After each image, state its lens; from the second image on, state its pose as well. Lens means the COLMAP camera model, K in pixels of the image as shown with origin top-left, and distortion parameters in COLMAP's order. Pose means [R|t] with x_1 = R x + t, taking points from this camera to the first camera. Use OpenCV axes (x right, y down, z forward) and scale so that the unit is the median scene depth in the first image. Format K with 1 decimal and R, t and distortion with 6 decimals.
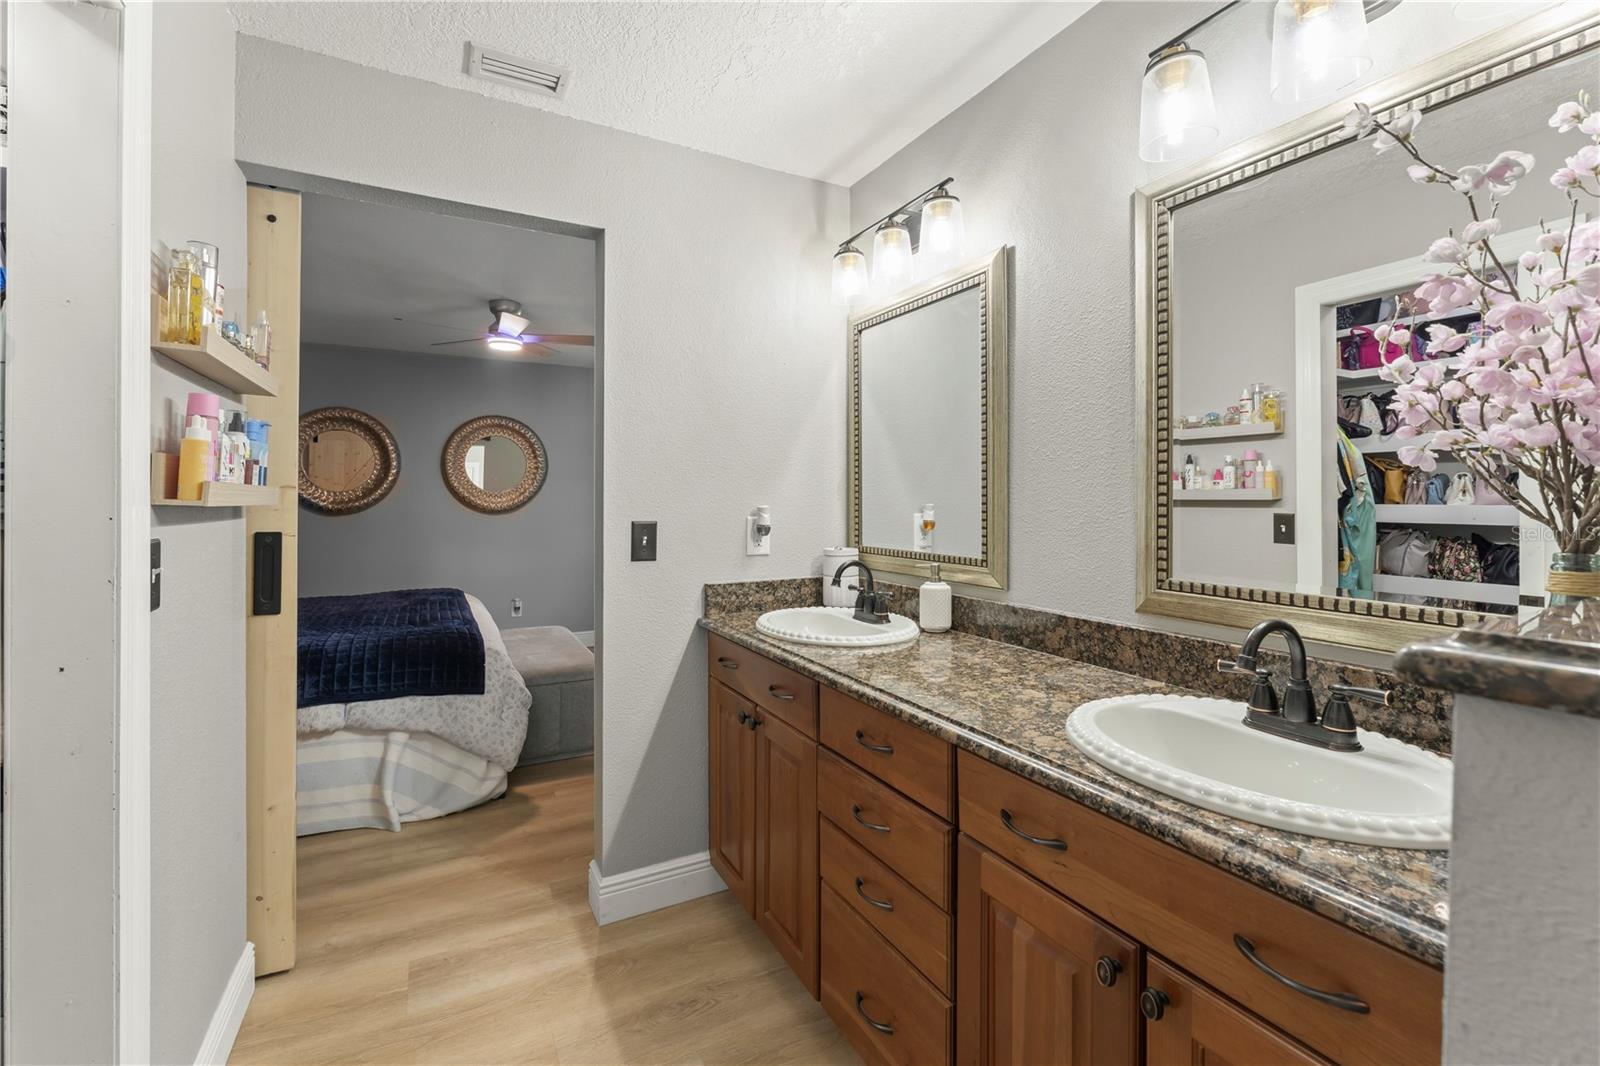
lens RADIAL K [[681.8, 0, 796.8], [0, 681.8, 508.7], [0, 0, 1]] dist [0.000351, 0.000009]
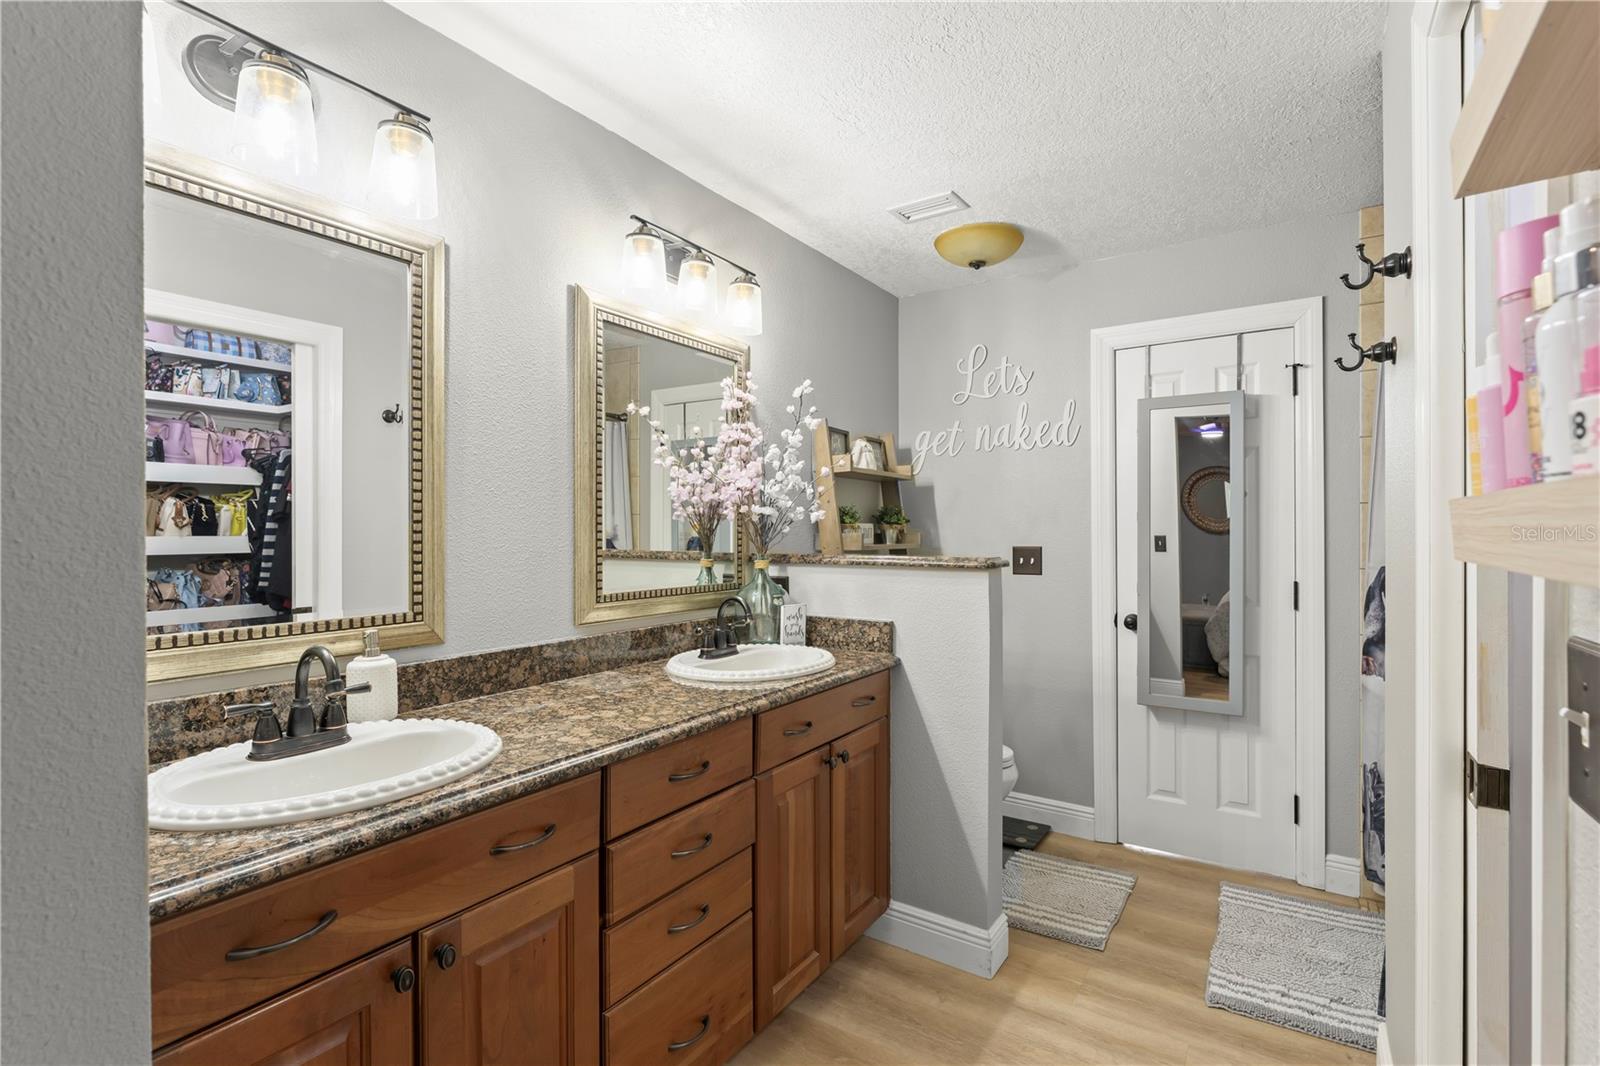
lens RADIAL K [[752.0, 0, 800.0], [0, 752.0, 533.0], [0, 0, 1]] dist [-0.000720, -0.000112]
pose [[-0.463109, -0.016730, 0.886144, -0.725773], [0.001247, 0.999809, 0.019528, -0.035452], [-0.886301, 0.010148, -0.462999, 1.026514]]
